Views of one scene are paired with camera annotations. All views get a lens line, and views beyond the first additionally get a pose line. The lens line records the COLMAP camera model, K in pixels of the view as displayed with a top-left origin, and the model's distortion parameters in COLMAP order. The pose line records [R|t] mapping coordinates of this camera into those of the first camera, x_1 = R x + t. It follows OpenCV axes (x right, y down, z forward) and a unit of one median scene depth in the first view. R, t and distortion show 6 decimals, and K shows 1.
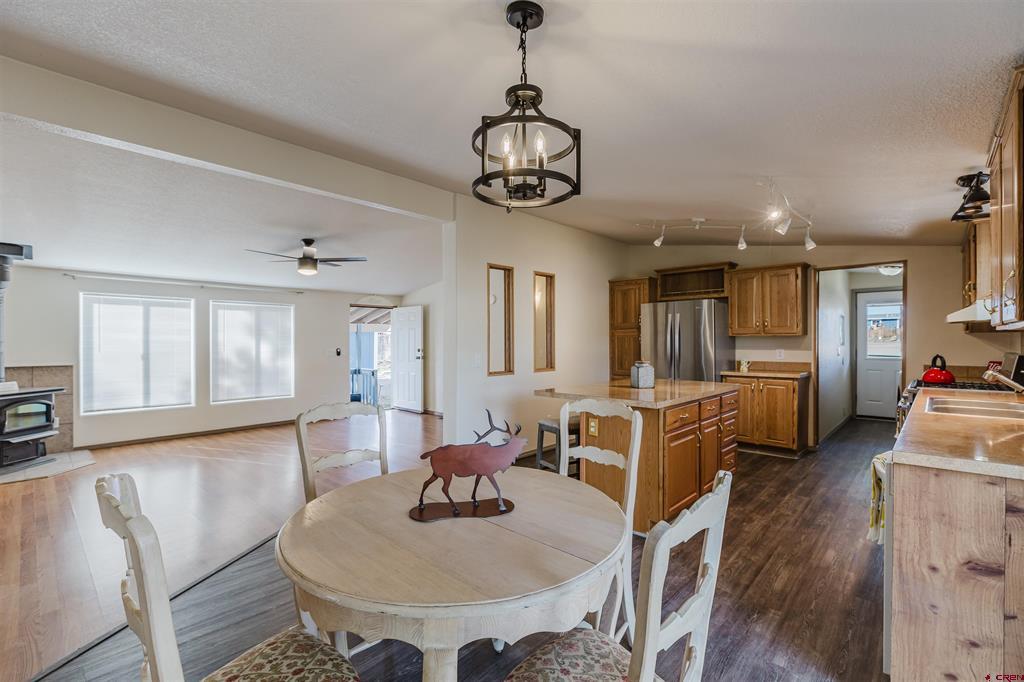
lens RADIAL K [[458.7, 0, 508.0], [0, 458.7, 337.5], [0, 0, 1]] dist [0.001002, 0.000397]
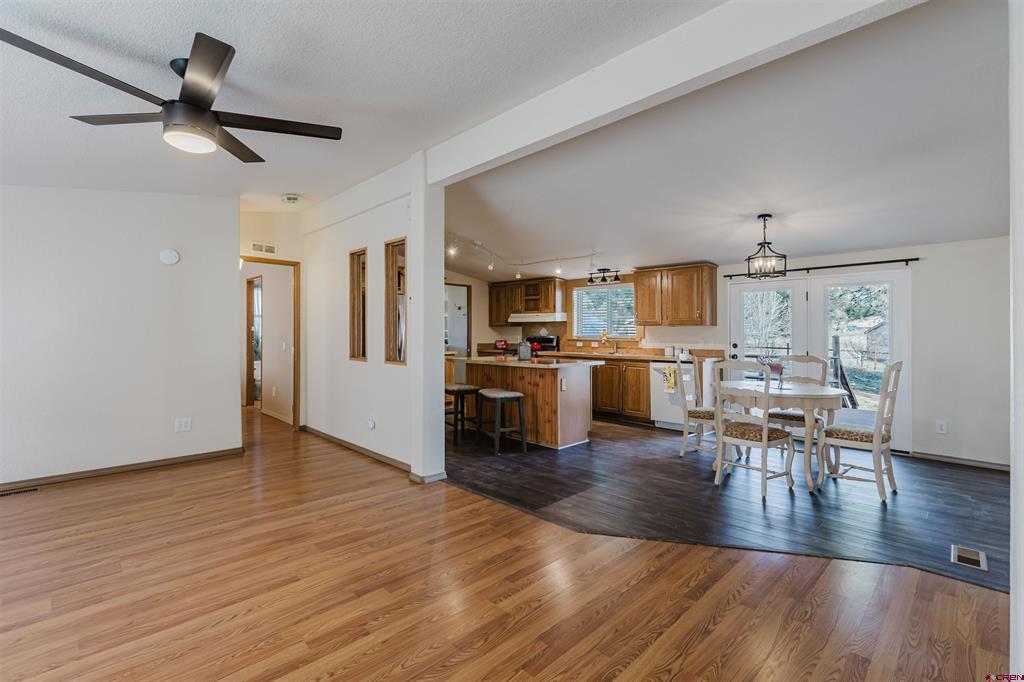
lens RADIAL K [[458.7, 0, 505.6], [0, 458.7, 325.1], [0, 0, 1]] dist [0.001002, 0.000397]
pose [[0.039530, 0.023116, 0.998951, -0.703558], [-0.008495, 0.999704, -0.022798, 0.019979], [-0.999182, -0.007584, 0.039715, 0.605389]]
